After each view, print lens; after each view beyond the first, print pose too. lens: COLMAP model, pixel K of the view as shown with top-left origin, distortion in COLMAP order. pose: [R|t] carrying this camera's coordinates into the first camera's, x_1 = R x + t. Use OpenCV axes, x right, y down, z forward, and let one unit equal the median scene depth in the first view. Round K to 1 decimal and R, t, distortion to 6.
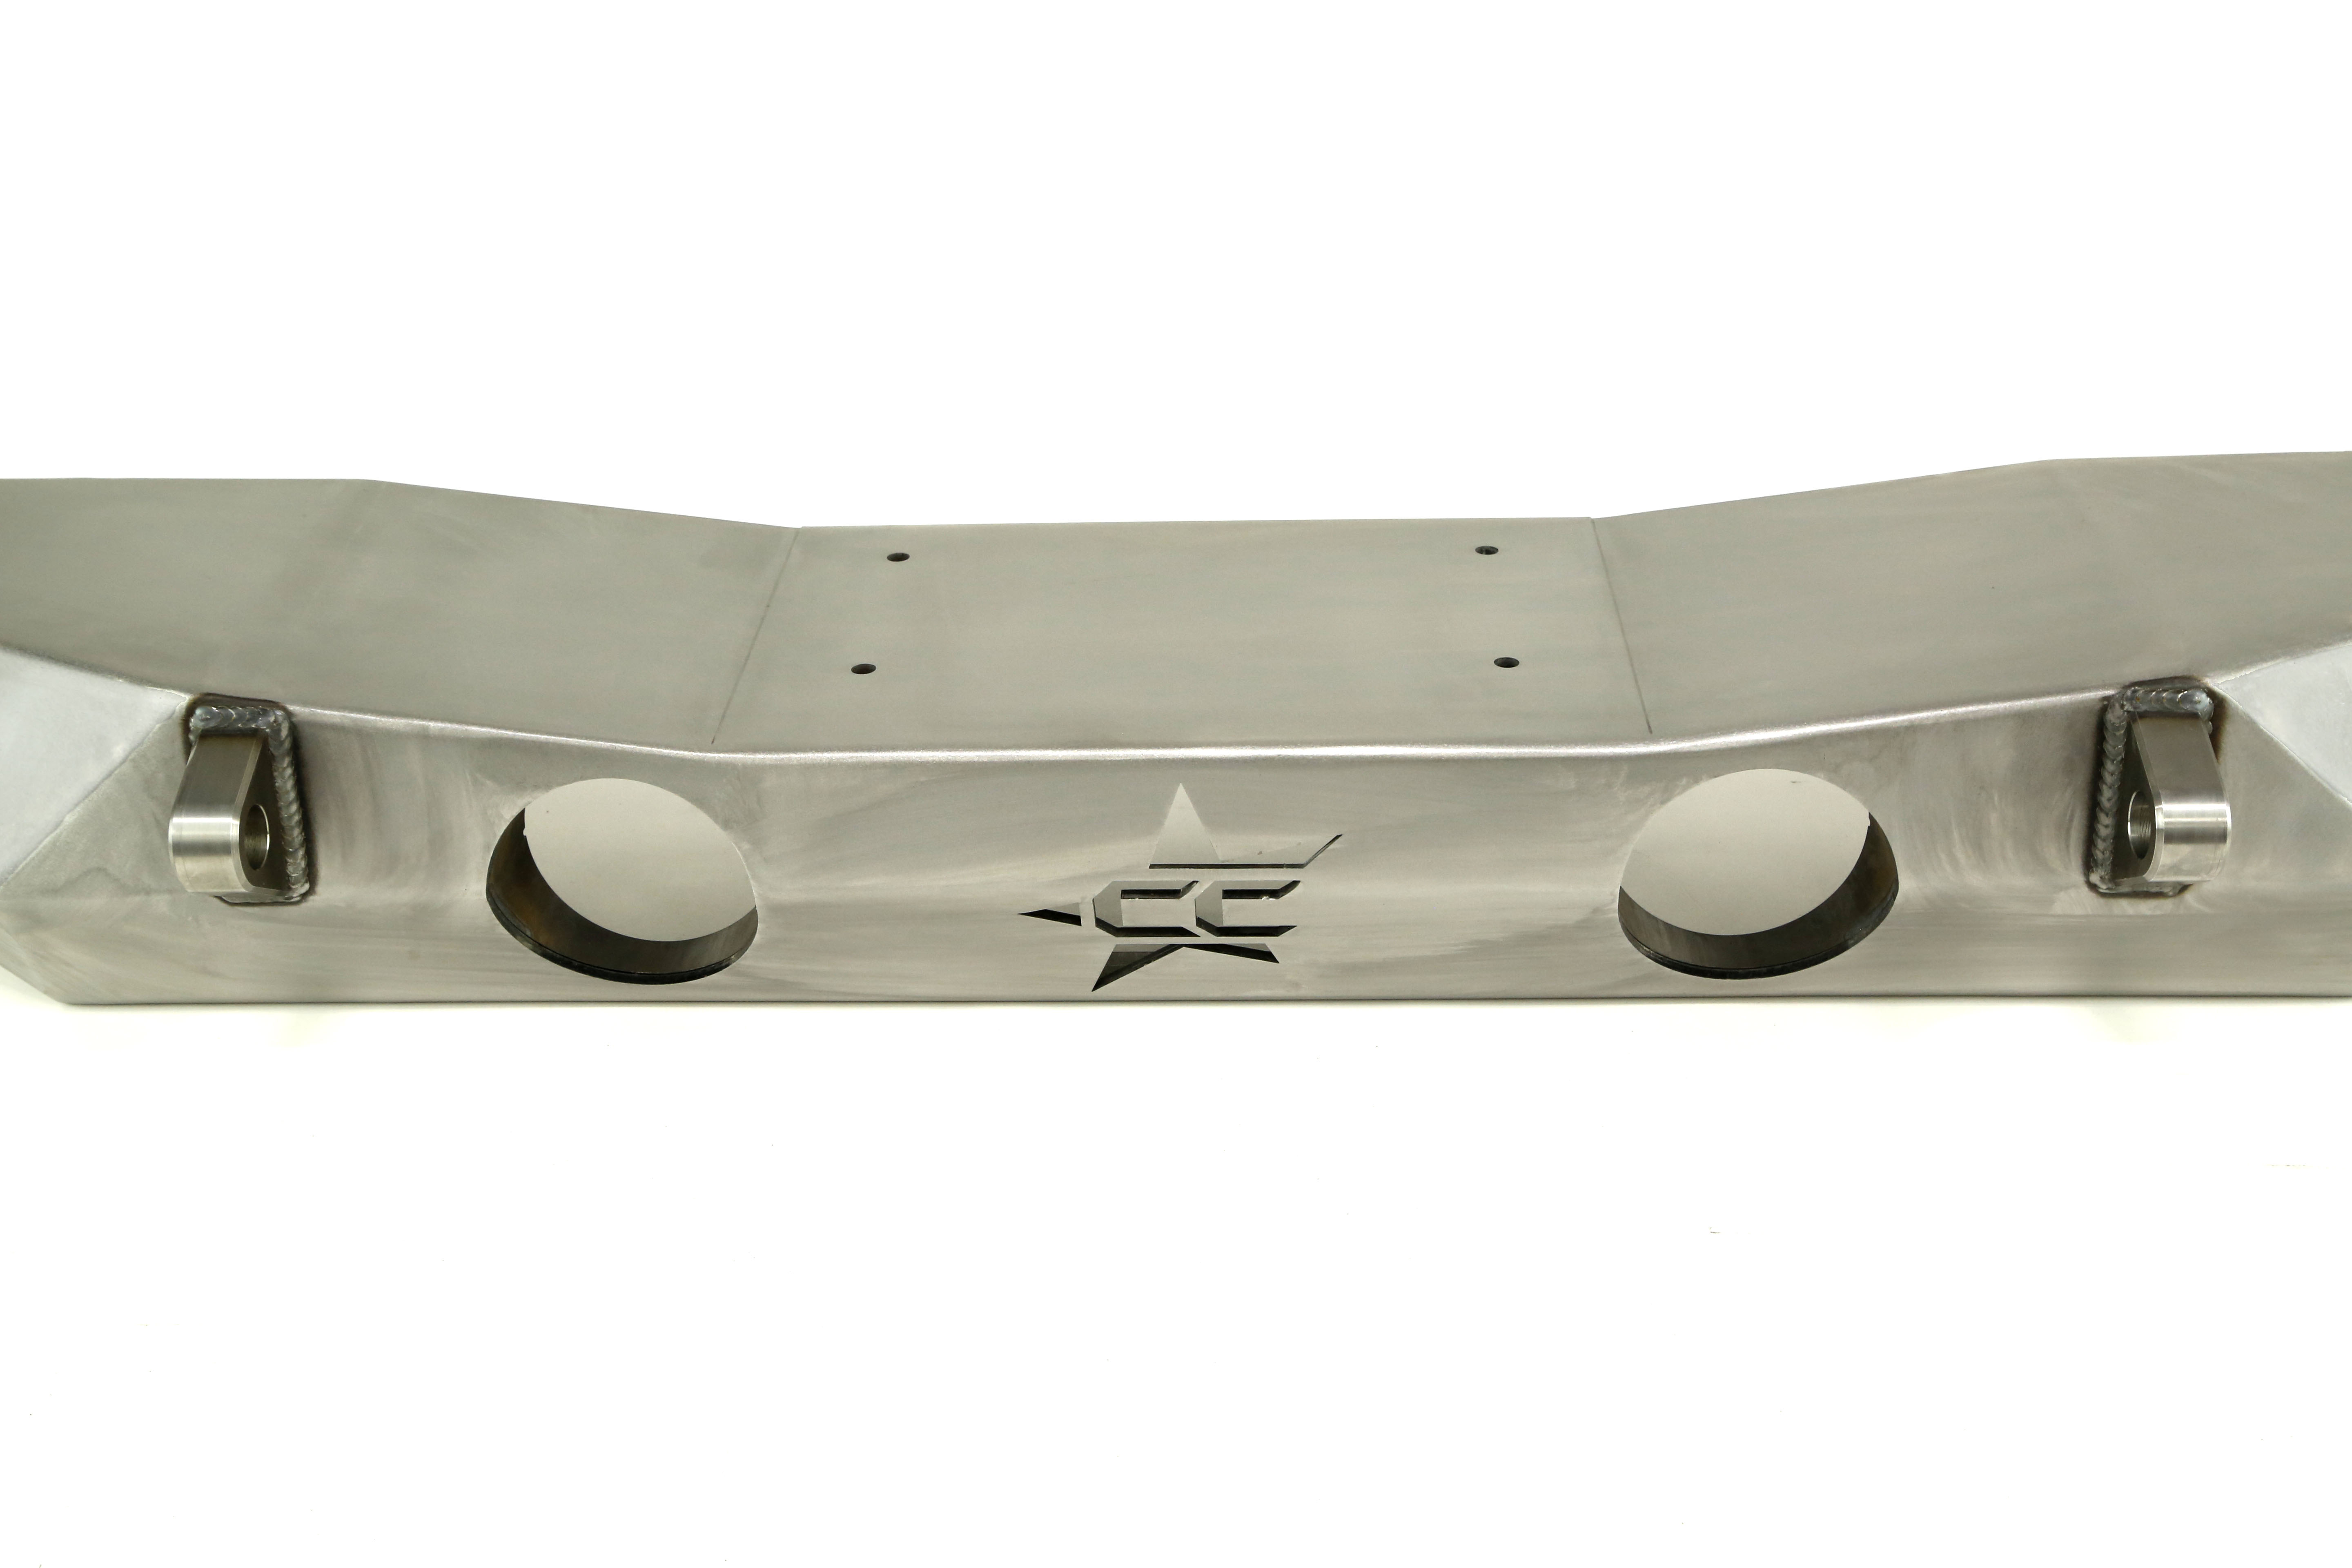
lens RADIAL K [[2715.7, 0, 1159.4], [0, 2715.7, 792.5], [0, 0, 1]] dist [0.039471, 0.000000]
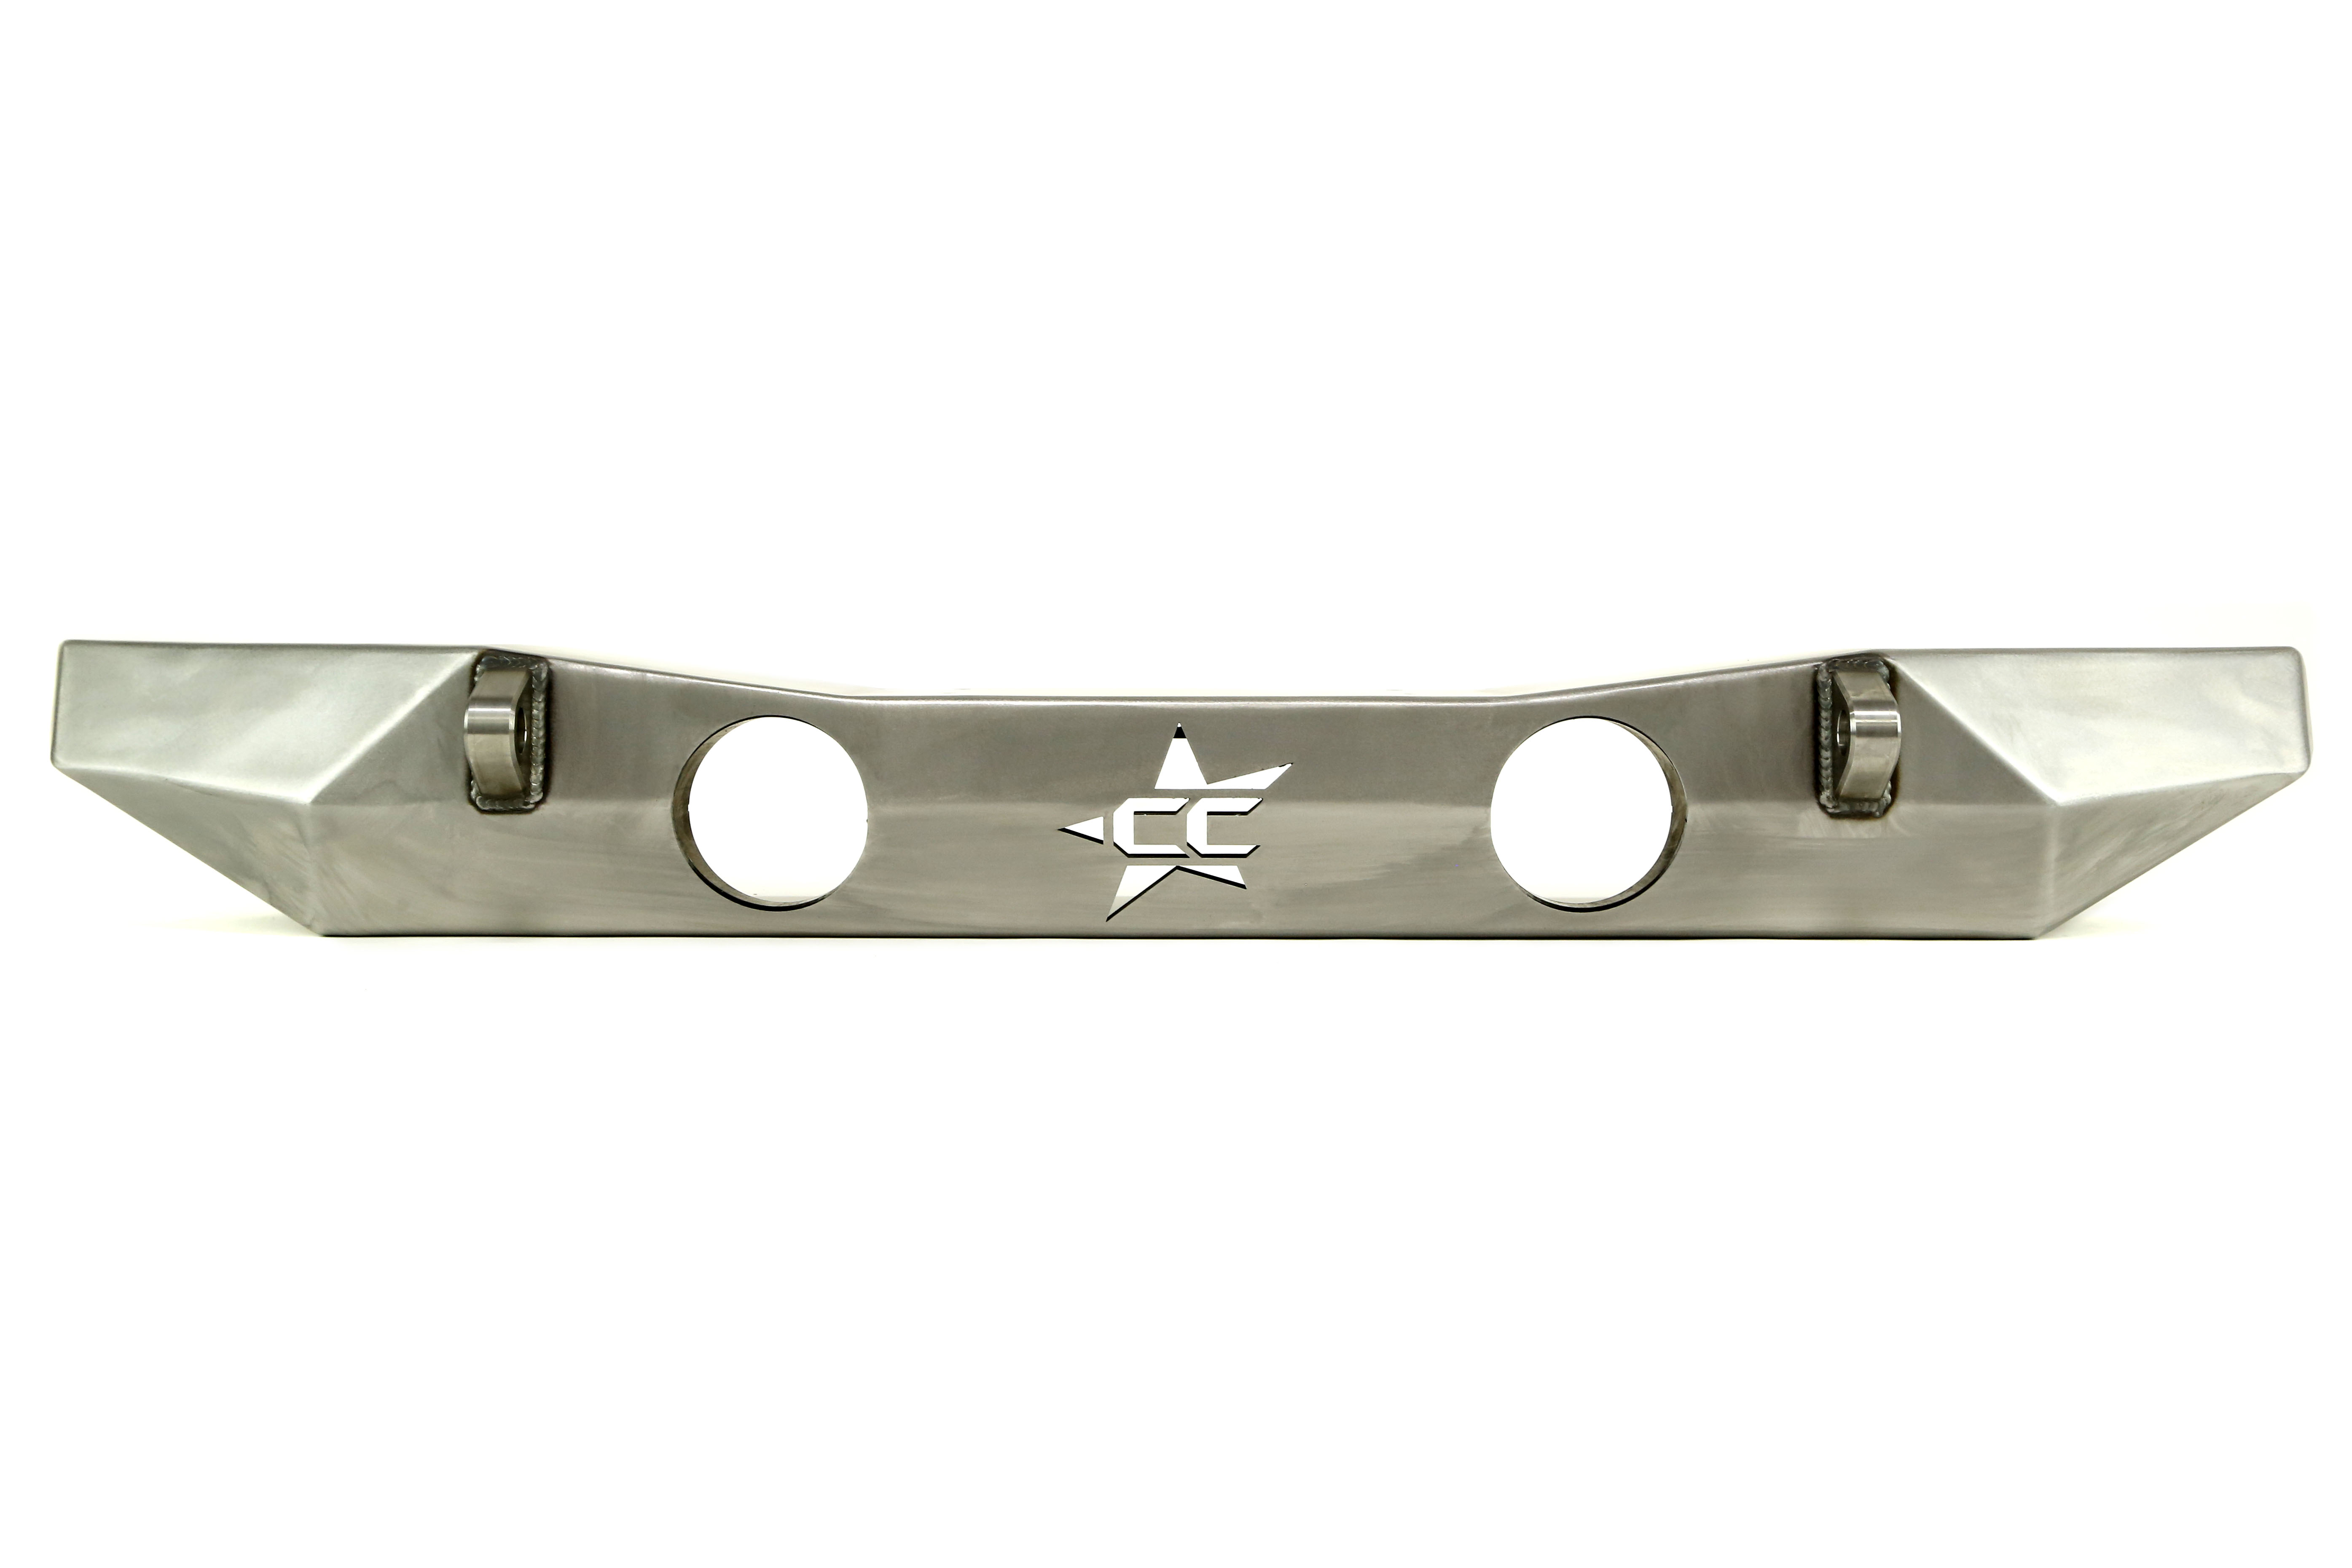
lens RADIAL K [[3265.1, 0, 1177.9], [0, 3265.1, 780.5], [0, 0, 1]] dist [0.044259, 0.000000]
pose [[0.998912, 0.024821, 0.039485, -0.058464], [-0.007101, 0.917685, -0.397244, 0.693258], [-0.046095, 0.396532, 0.916863, -0.540219]]
